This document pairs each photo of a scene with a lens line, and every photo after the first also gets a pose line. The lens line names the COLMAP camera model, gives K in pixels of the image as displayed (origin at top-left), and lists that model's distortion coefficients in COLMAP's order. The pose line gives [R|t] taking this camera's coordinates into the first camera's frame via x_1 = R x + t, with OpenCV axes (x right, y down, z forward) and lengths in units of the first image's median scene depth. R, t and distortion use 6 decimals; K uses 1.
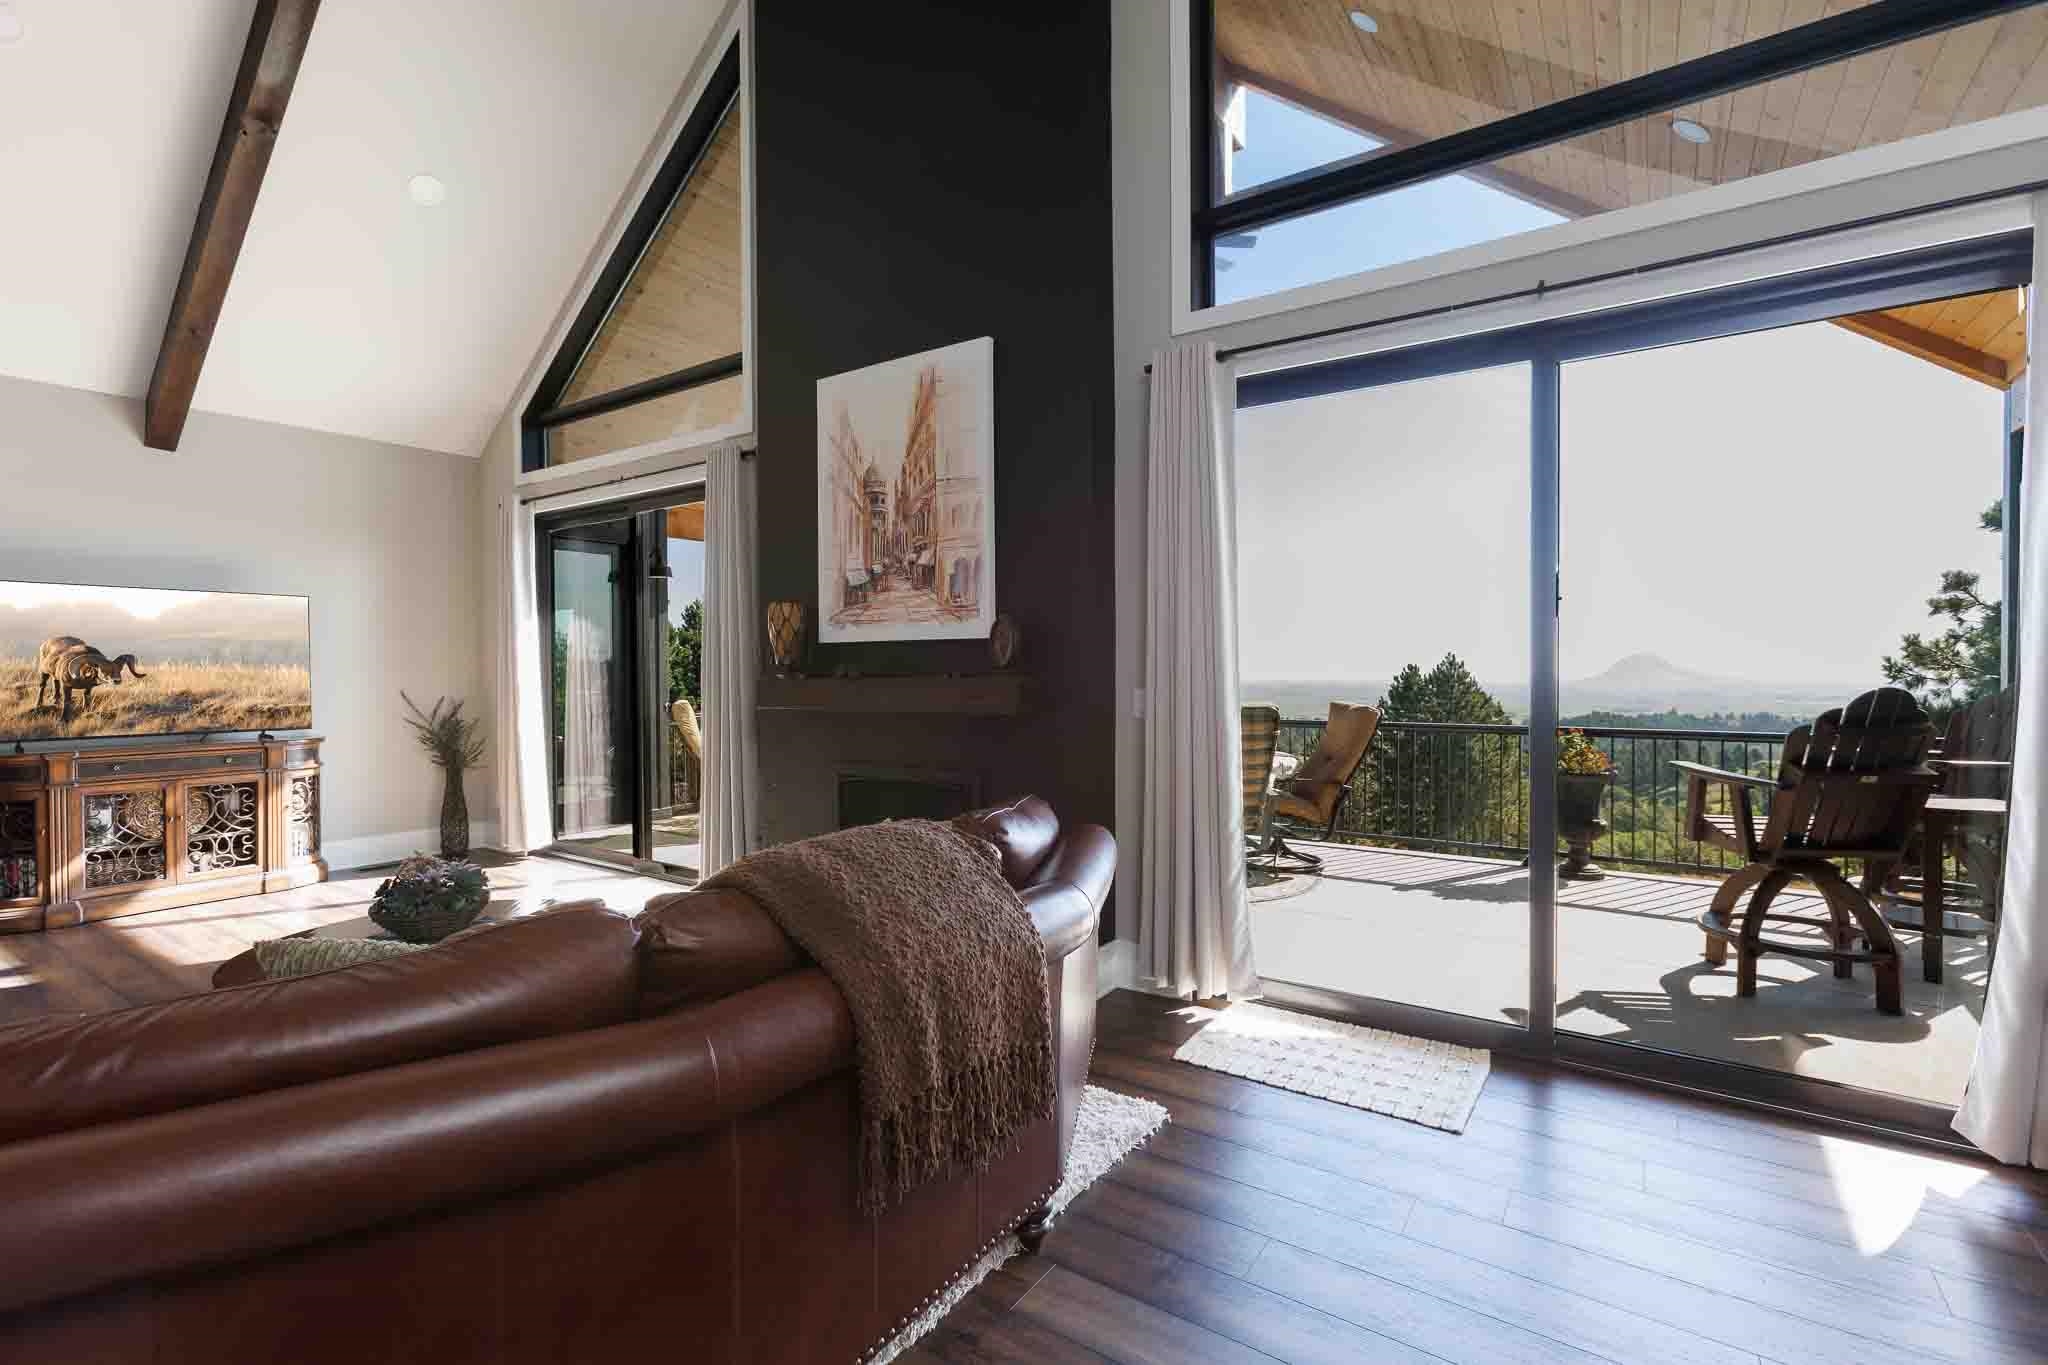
lens RADIAL K [[922.1, 0, 1019.3], [0, 922.1, 676.3], [0, 0, 1]] dist [-0.012213, 0.011151]
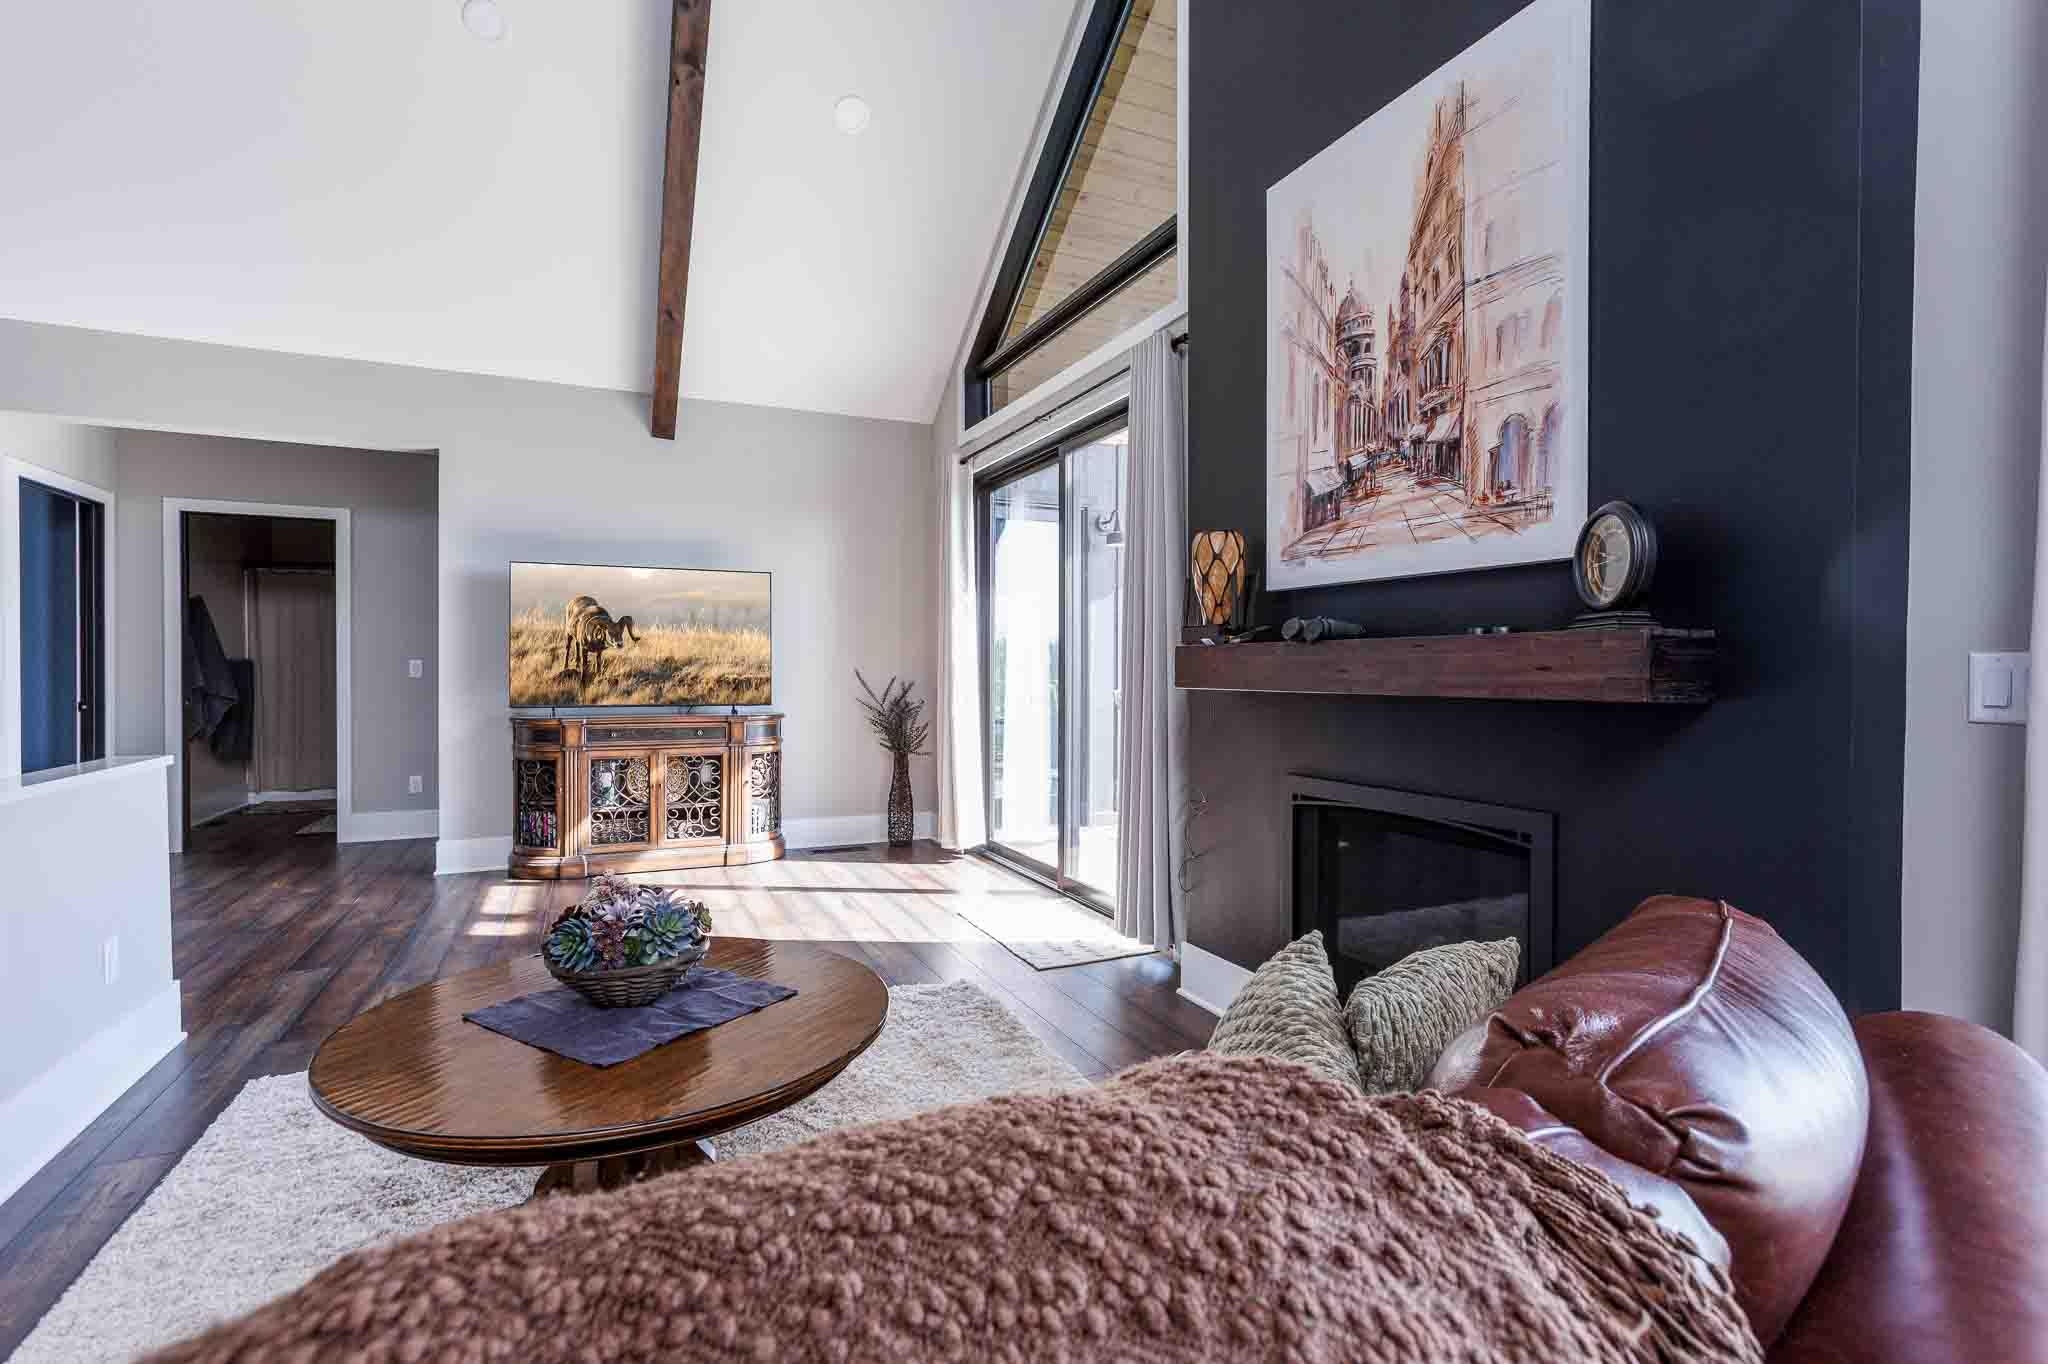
lens RADIAL K [[922.1, 0, 1019.3], [0, 922.1, 675.8], [0, 0, 1]] dist [-0.012213, 0.011151]
pose [[0.853207, 0.010806, -0.521461, -0.024928], [-0.012243, 0.999925, 0.000689, 0.025993], [0.521429, 0.005796, 0.853275, 0.349700]]
